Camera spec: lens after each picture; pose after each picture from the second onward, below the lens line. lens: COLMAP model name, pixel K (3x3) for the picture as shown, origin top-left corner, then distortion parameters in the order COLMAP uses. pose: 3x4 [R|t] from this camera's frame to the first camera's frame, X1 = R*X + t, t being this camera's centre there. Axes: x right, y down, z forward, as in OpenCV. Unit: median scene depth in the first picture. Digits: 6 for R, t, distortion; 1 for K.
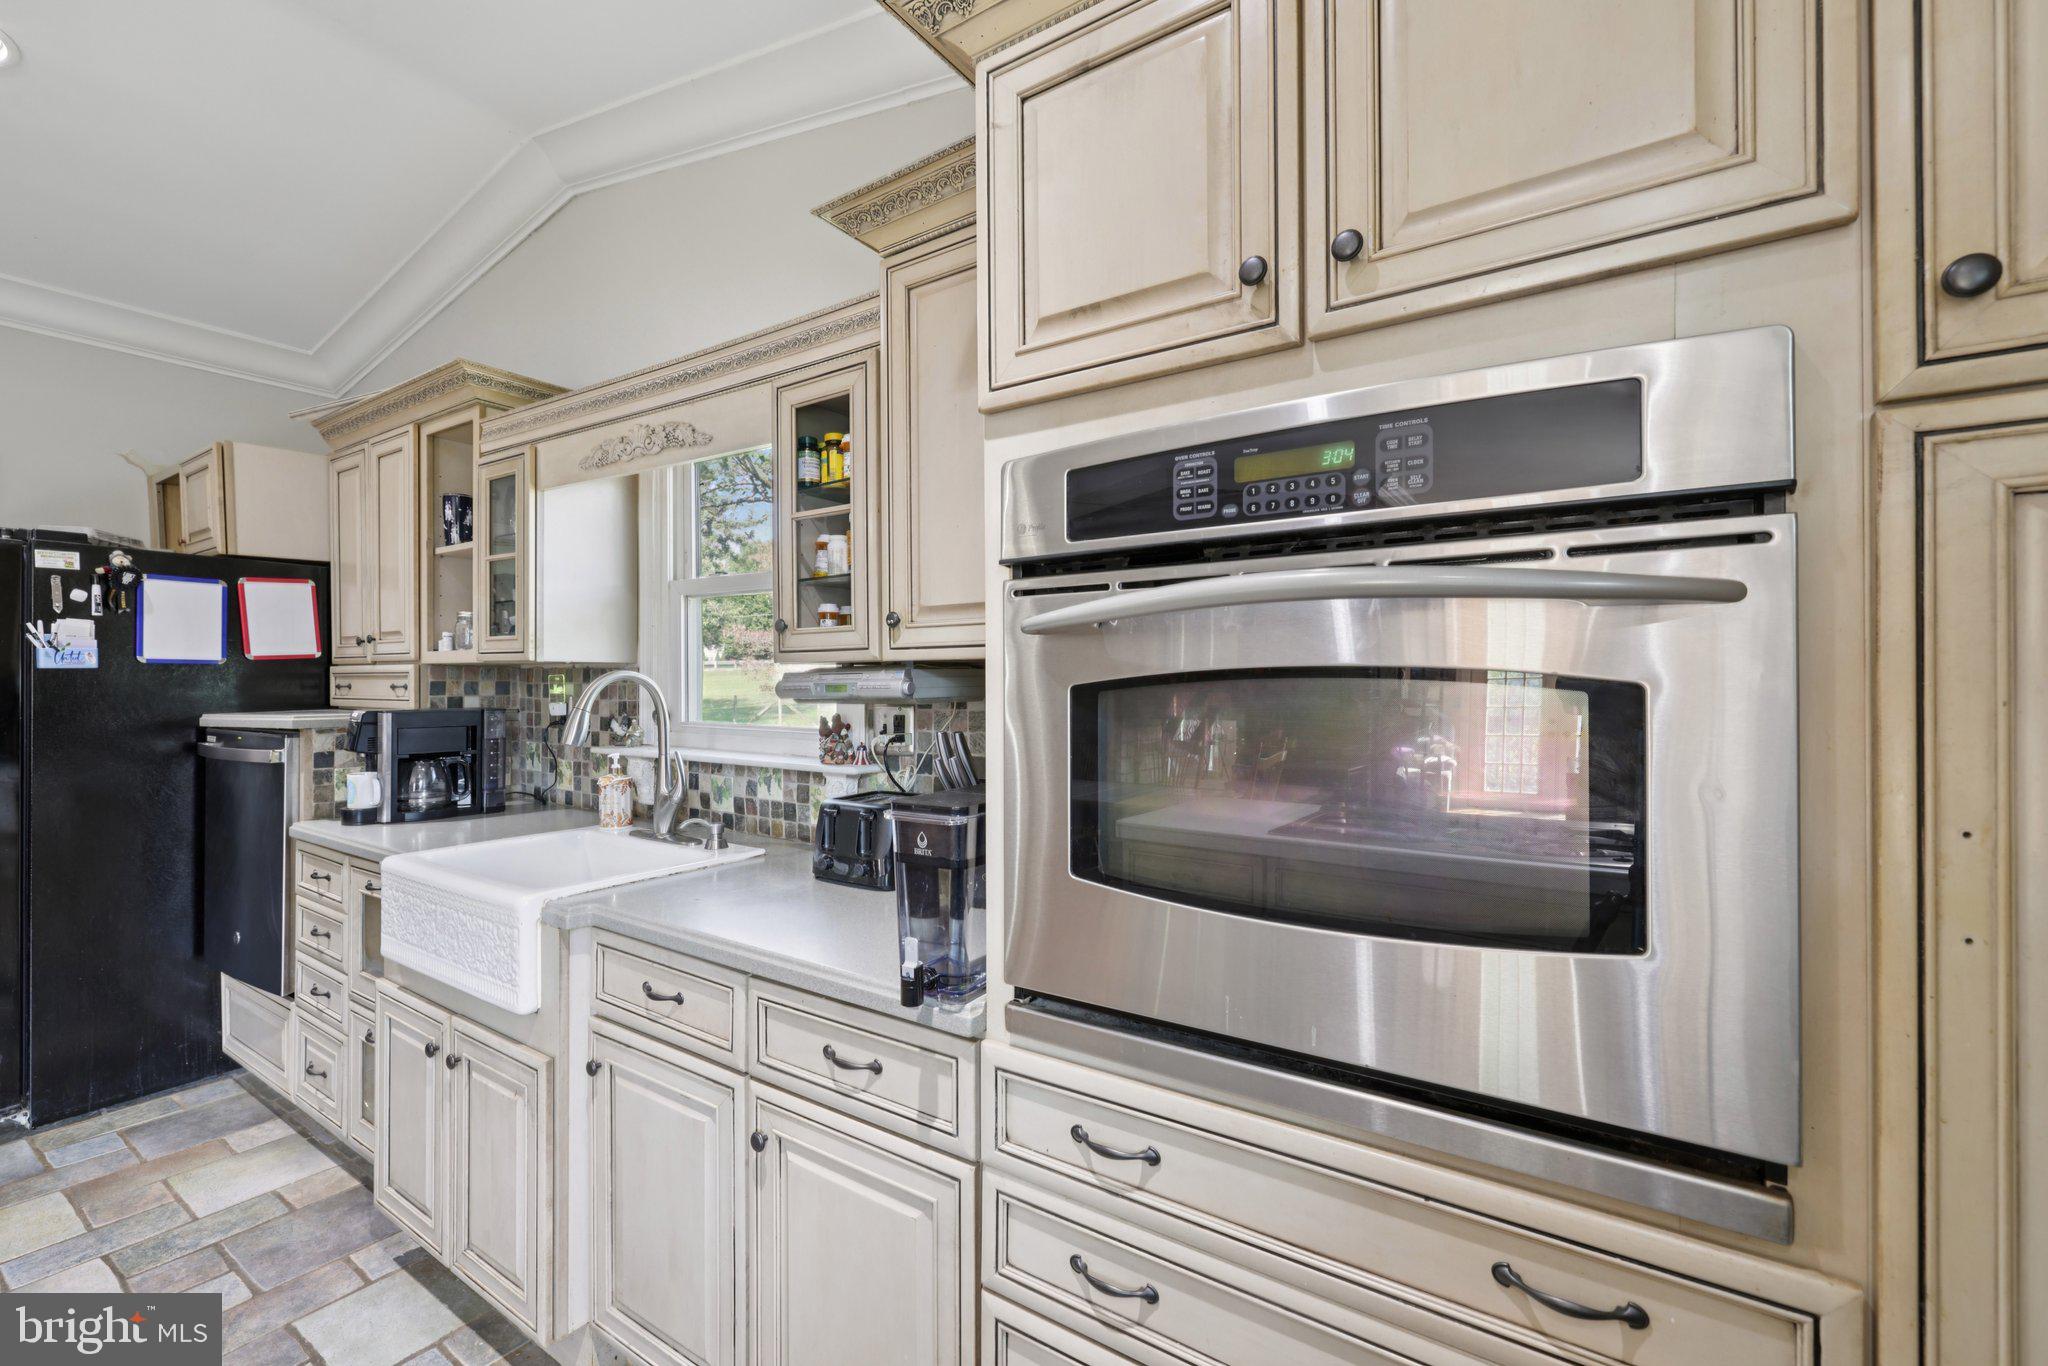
lens RADIAL K [[865.0, 0, 1019.6], [0, 865.0, 683.0], [0, 0, 1]] dist [0.001065, 0.000283]
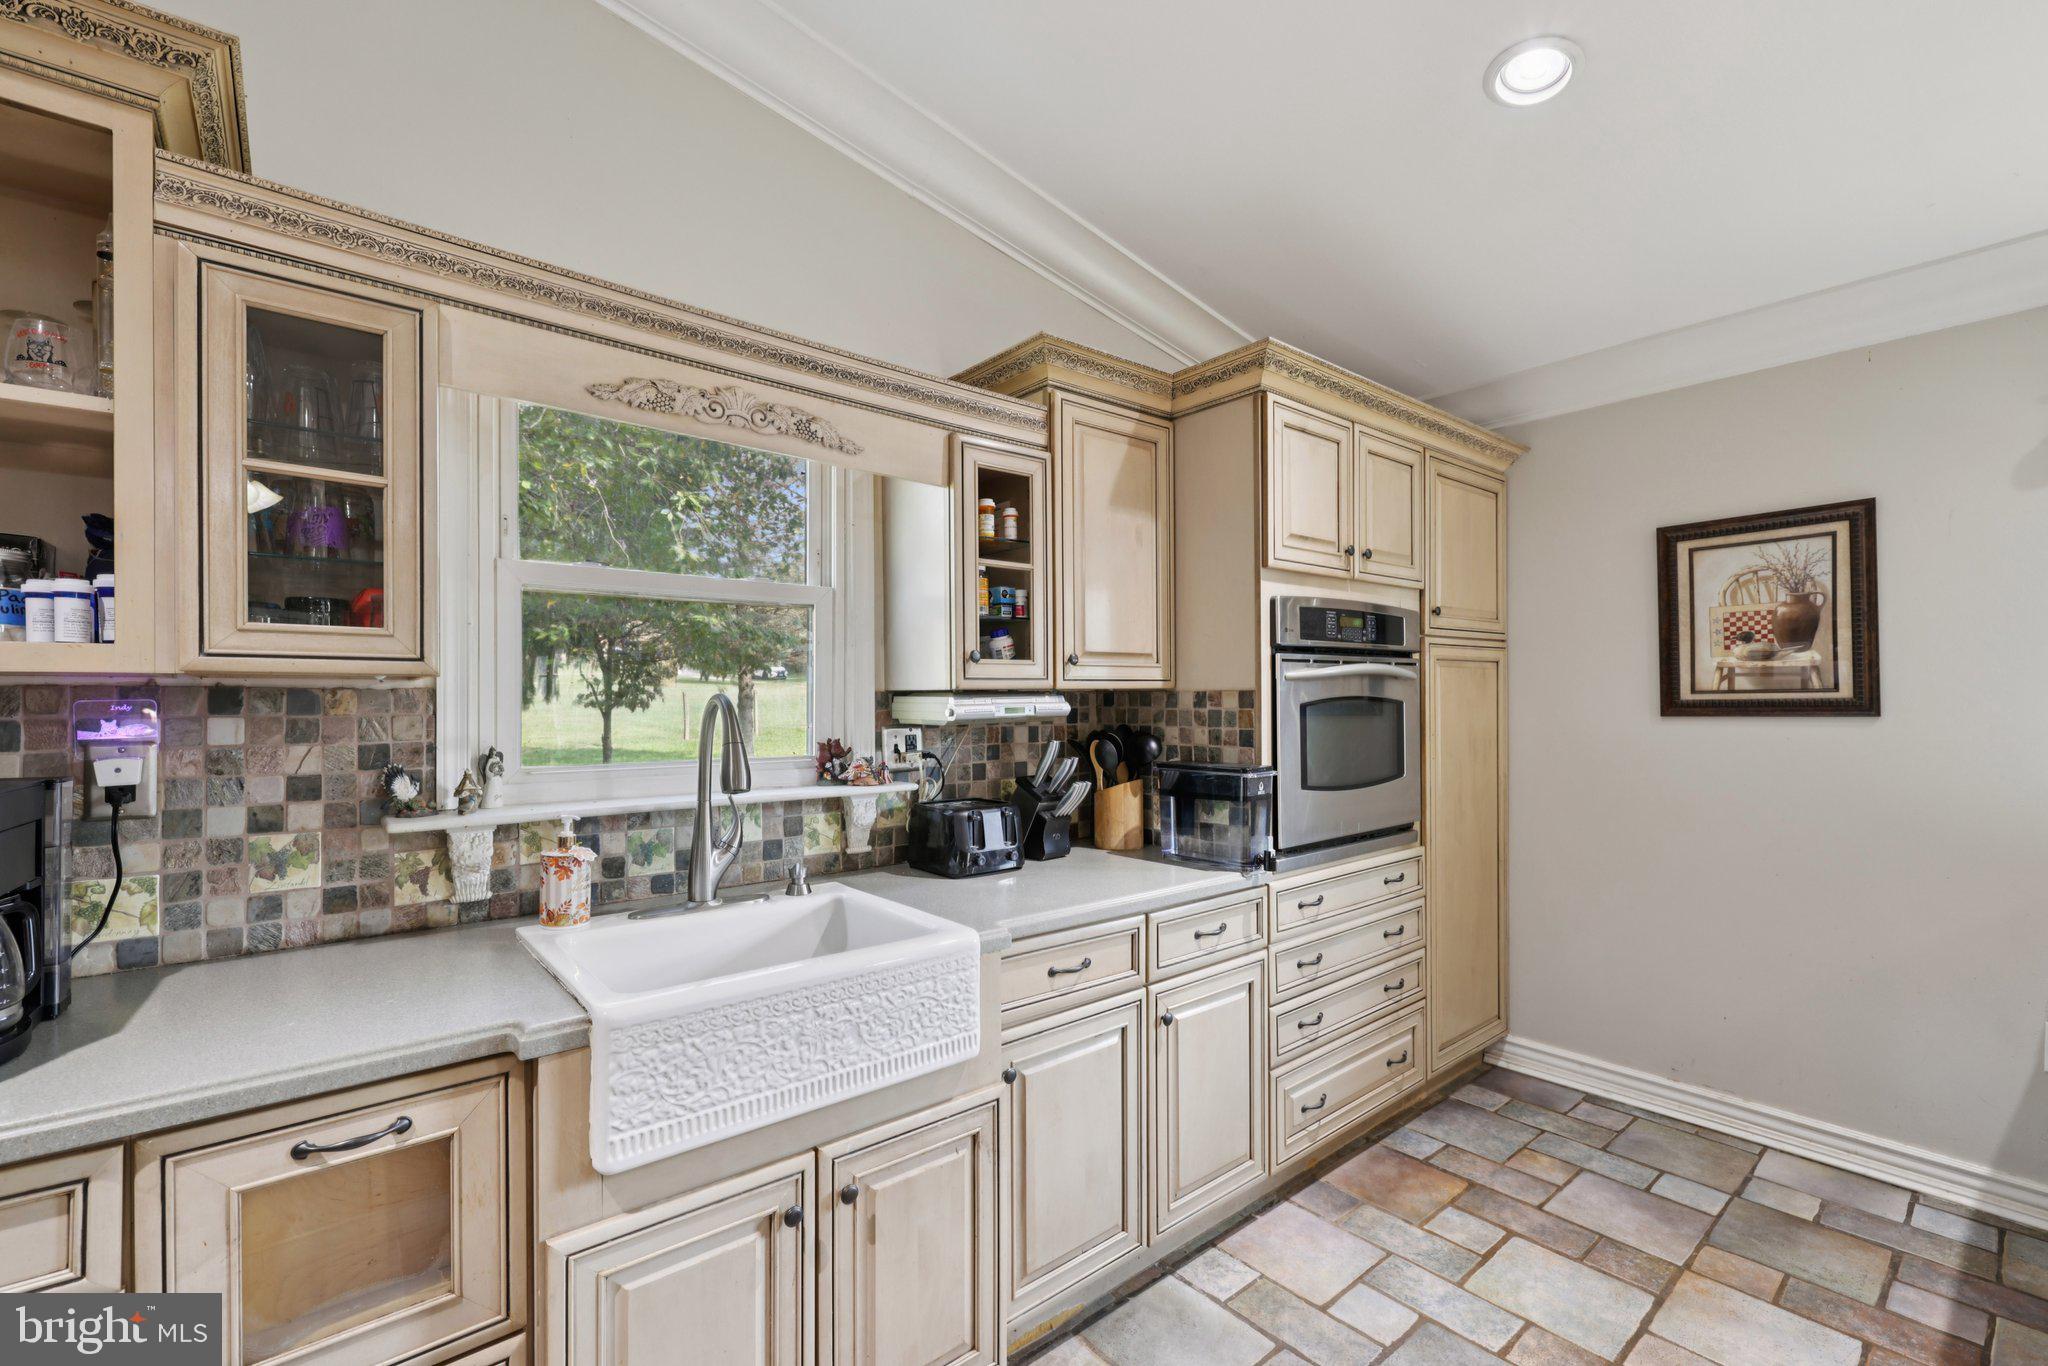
lens RADIAL K [[874.7, 0, 1016.9], [0, 874.7, 700.1], [0, 0, 1]] dist [-0.000082, 0.000061]
pose [[0.290469, -0.002215, 0.956882, -1.188691], [0.008350, 0.999965, -0.000220, -0.006414], [-0.956848, 0.008054, 0.290478, 0.540316]]
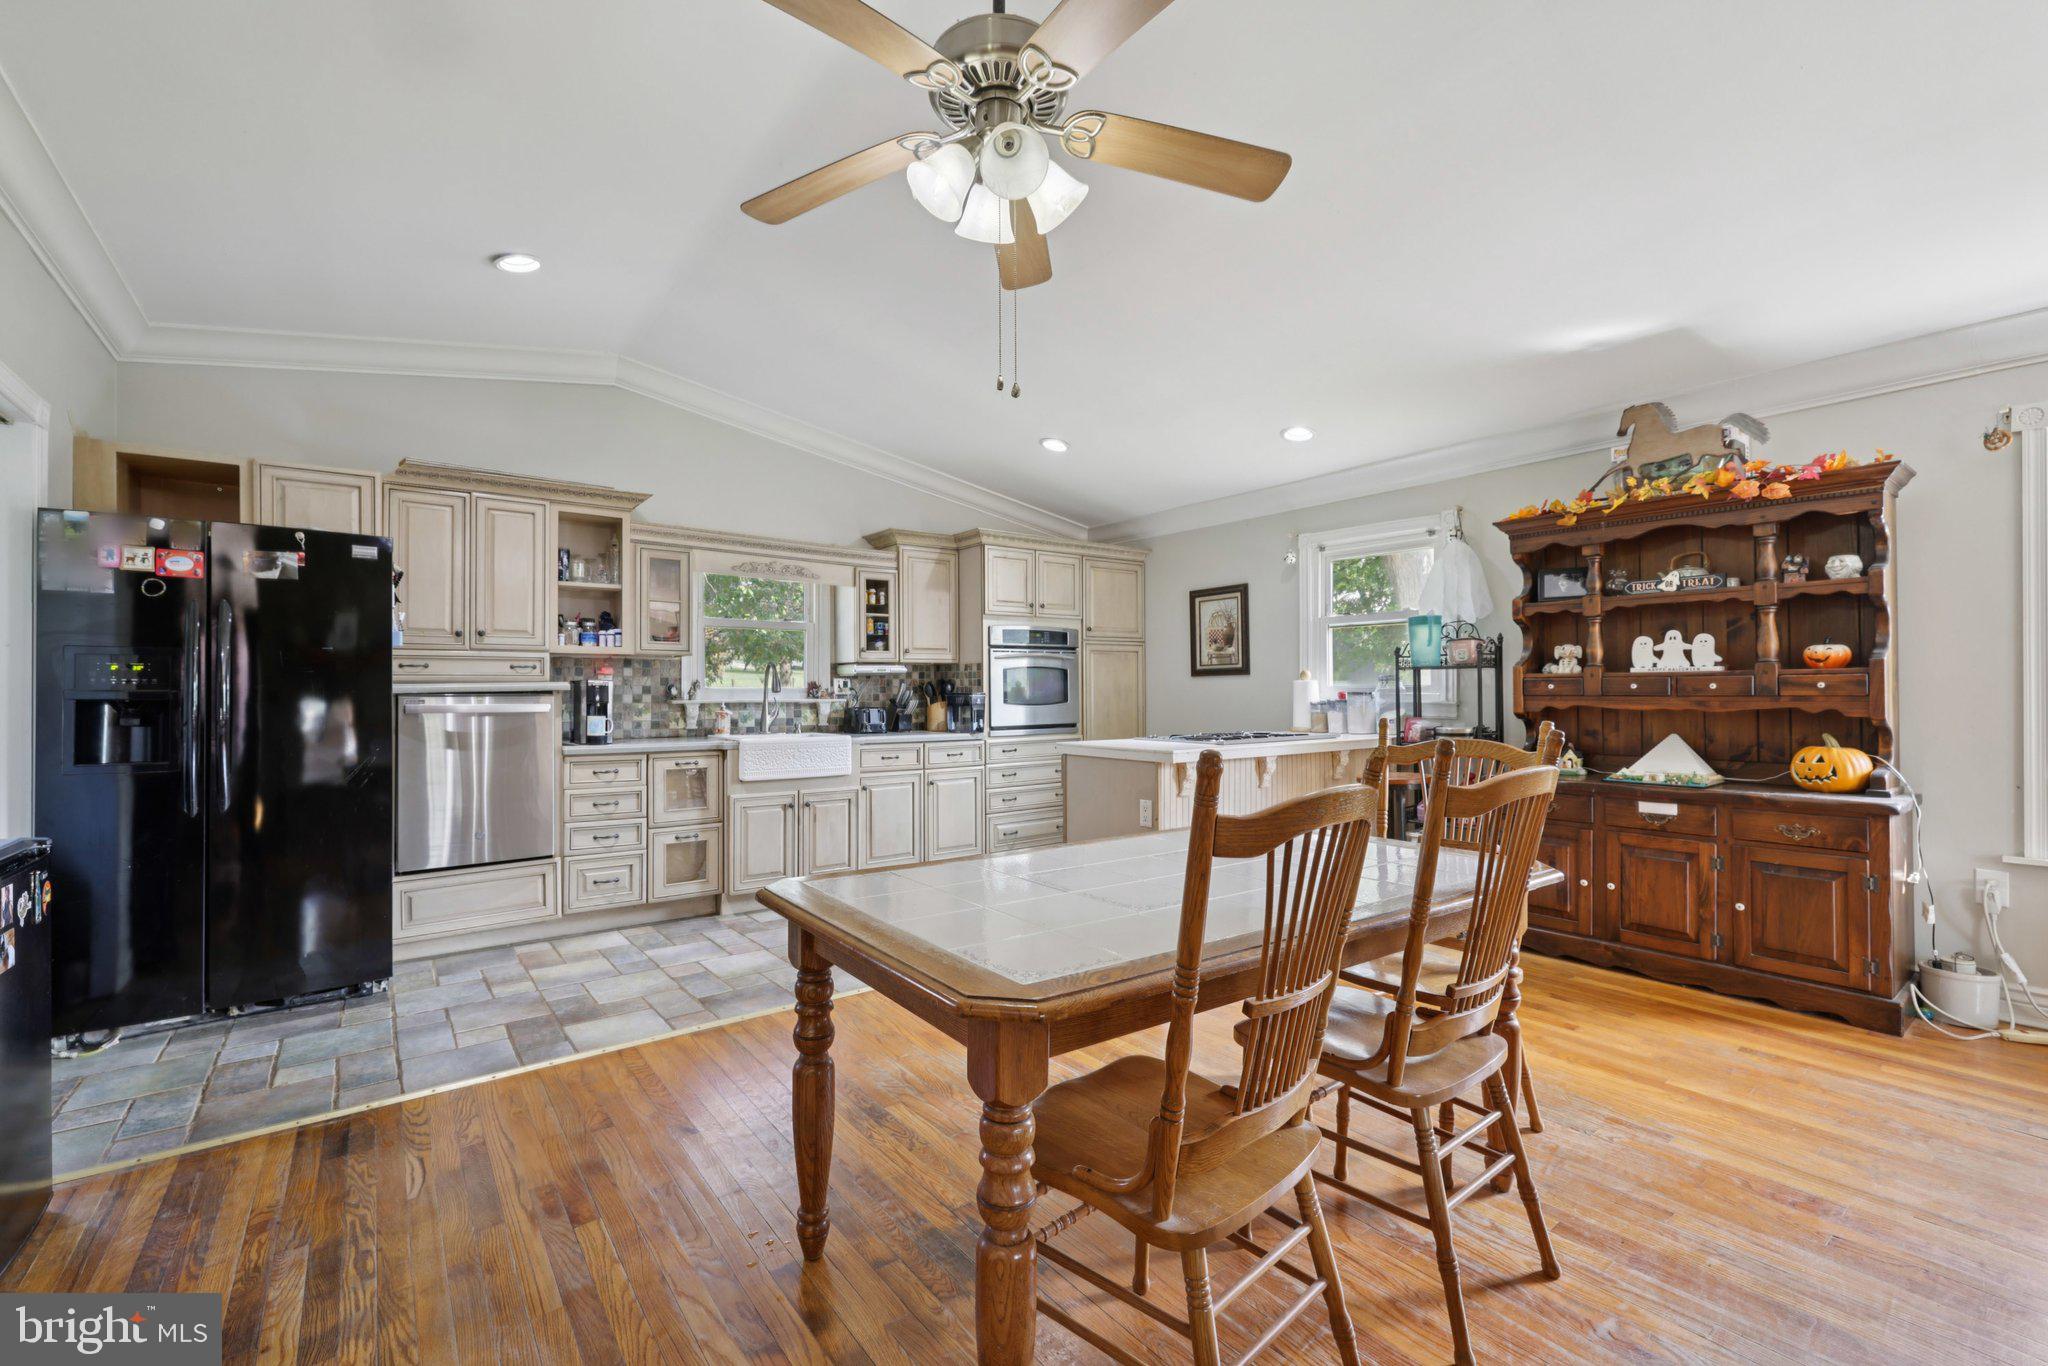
lens RADIAL K [[865.0, 0, 1019.6], [0, 865.0, 683.0], [0, 0, 1]] dist [0.001065, 0.000283]
pose [[0.326628, 0.007080, 0.945127, -2.620412], [0.006700, 0.999929, -0.009806, 0.075363], [-0.945129, 0.009535, 0.326557, -0.454494]]
